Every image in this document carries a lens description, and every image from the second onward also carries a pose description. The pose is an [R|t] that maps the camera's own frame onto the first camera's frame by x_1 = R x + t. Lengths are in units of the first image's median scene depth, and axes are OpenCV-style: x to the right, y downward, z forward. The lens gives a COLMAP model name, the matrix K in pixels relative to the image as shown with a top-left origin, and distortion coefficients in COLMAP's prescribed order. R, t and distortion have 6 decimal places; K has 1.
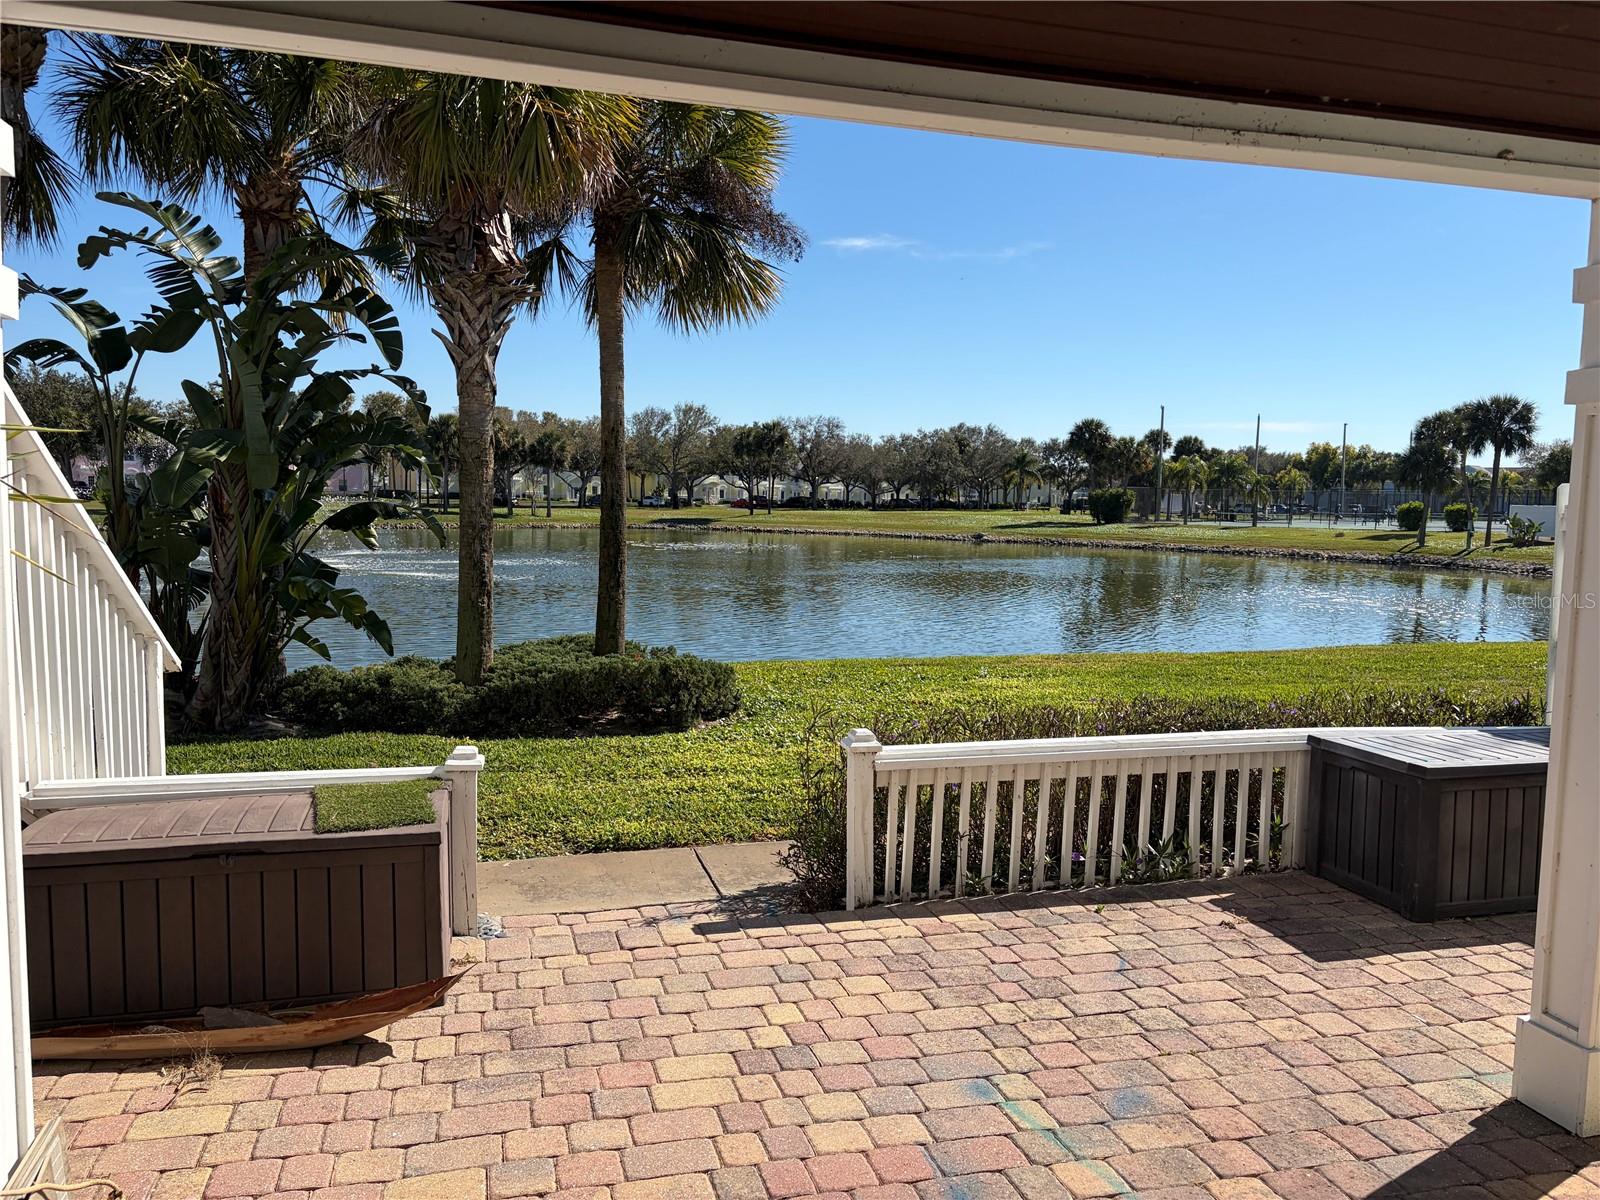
lens RADIAL K [[1202.2, 0, 807.4], [0, 1202.2, 605.6], [0, 0, 1]] dist [0.039499, -0.034503]
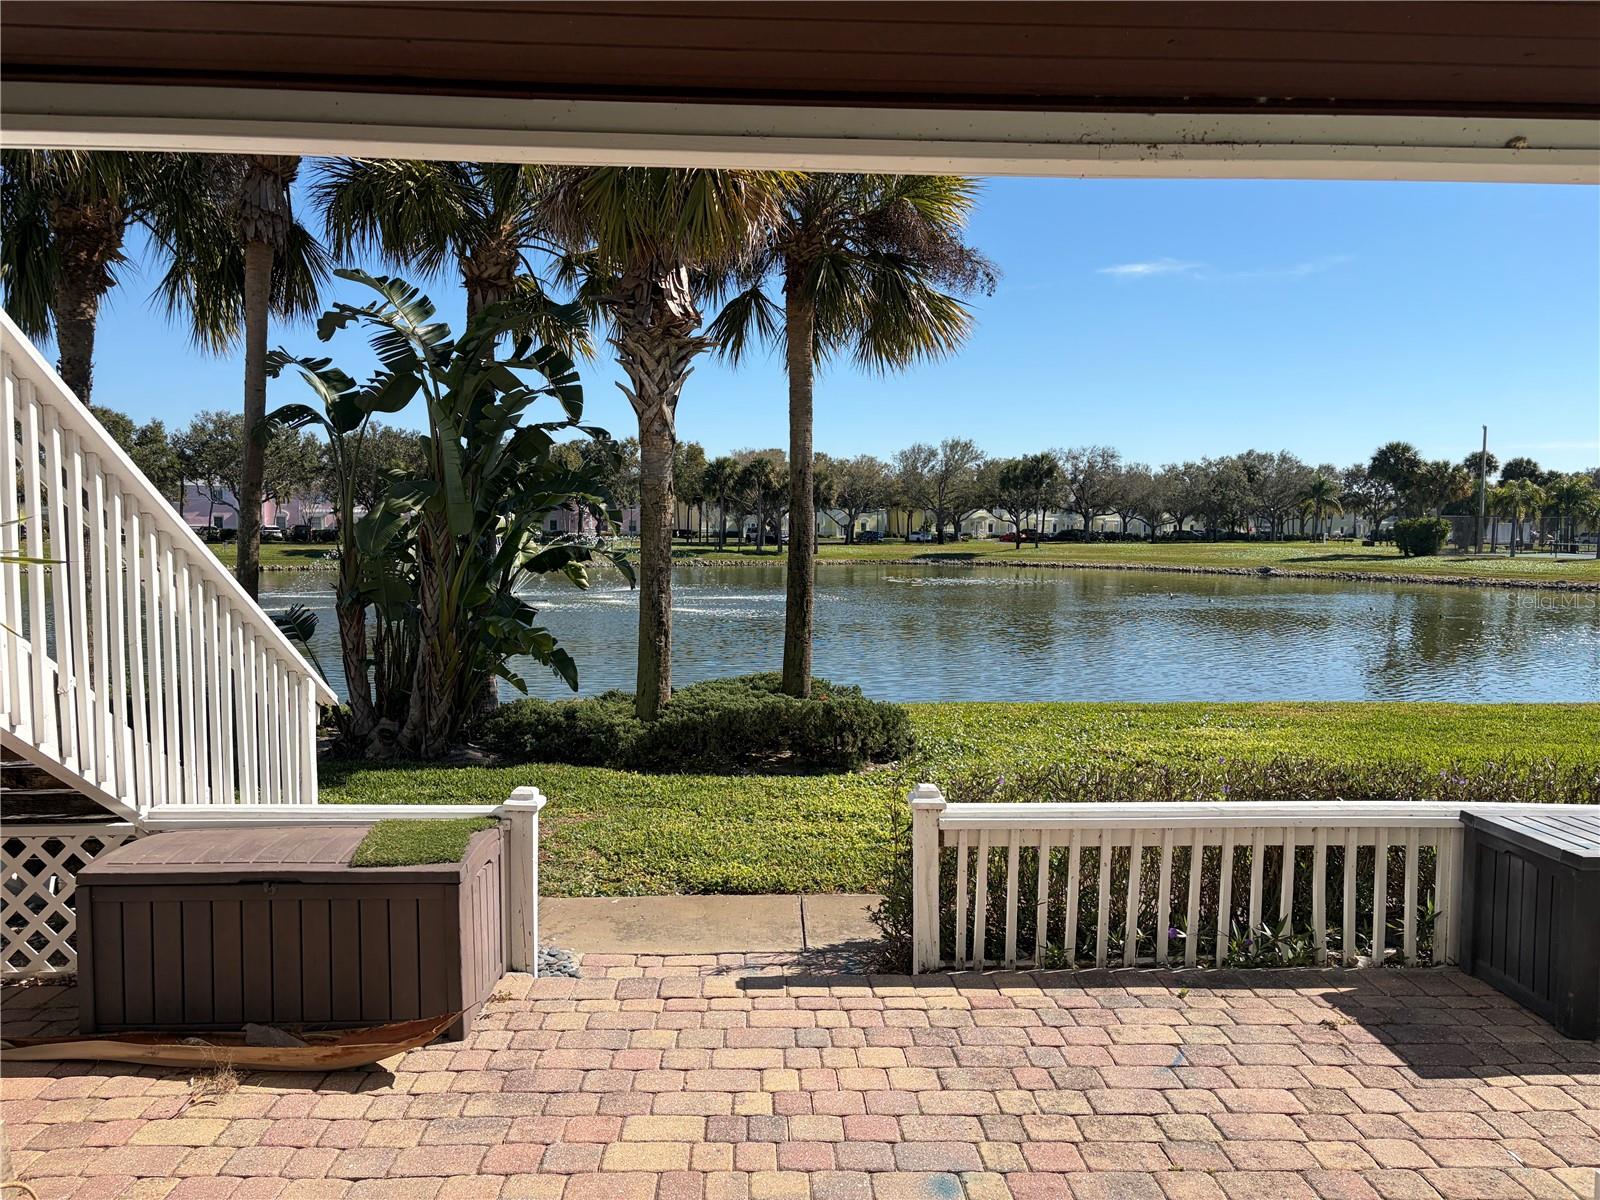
lens RADIAL K [[1202.2, 0, 794.7], [0, 1202.2, 609.3], [0, 0, 1]] dist [0.039499, -0.034503]
pose [[0.972160, 0.004617, -0.234274, 0.123701], [-0.010655, 0.999643, -0.024511, -0.008883], [0.234077, 0.026325, 0.971862, 0.029806]]
